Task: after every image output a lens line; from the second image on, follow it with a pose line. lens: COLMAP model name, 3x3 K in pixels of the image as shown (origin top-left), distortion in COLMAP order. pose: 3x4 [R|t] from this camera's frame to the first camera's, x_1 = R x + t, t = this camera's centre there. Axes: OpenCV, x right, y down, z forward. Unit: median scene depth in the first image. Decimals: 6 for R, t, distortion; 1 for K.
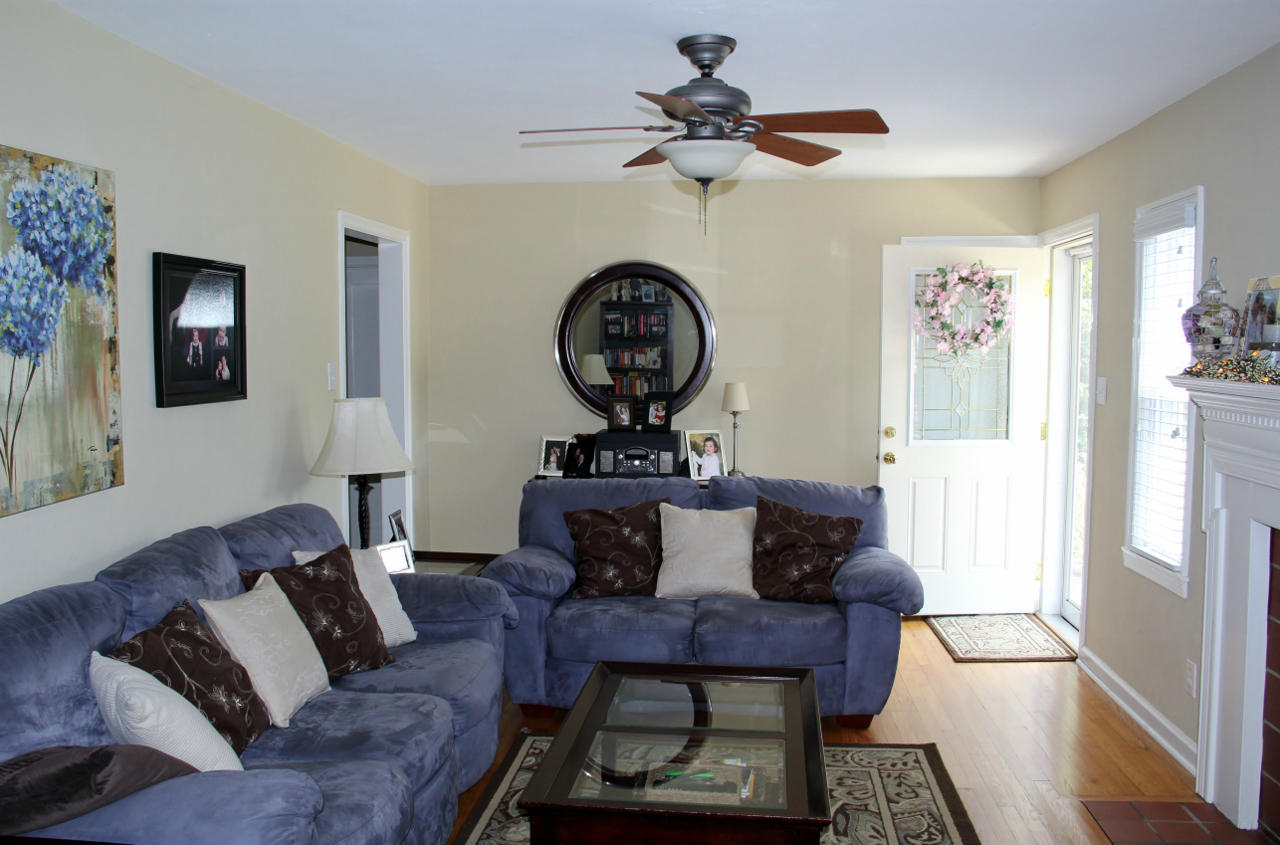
lens RADIAL K [[1128.2, 0, 639.8], [0, 1128.2, 423.6], [0, 0, 1]] dist [0.003555, 0.000888]
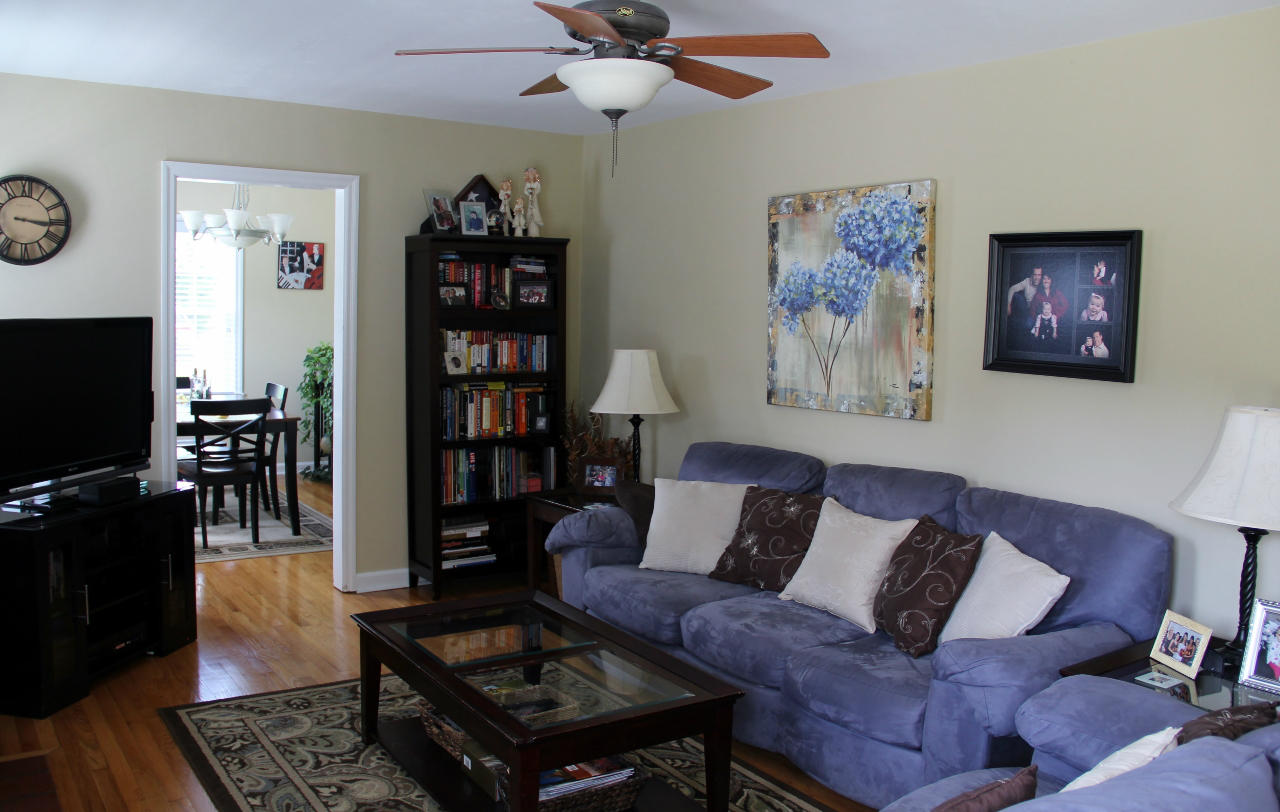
lens RADIAL K [[1094.3, 0, 634.4], [0, 1094.3, 413.7], [0, 0, 1]] dist [-0.091969, 0.012743]
pose [[-0.763604, 0.041358, -0.644358, 0.658480], [-0.078068, 0.984711, 0.155720, -0.134855], [0.640948, 0.169212, -0.748701, 1.899765]]
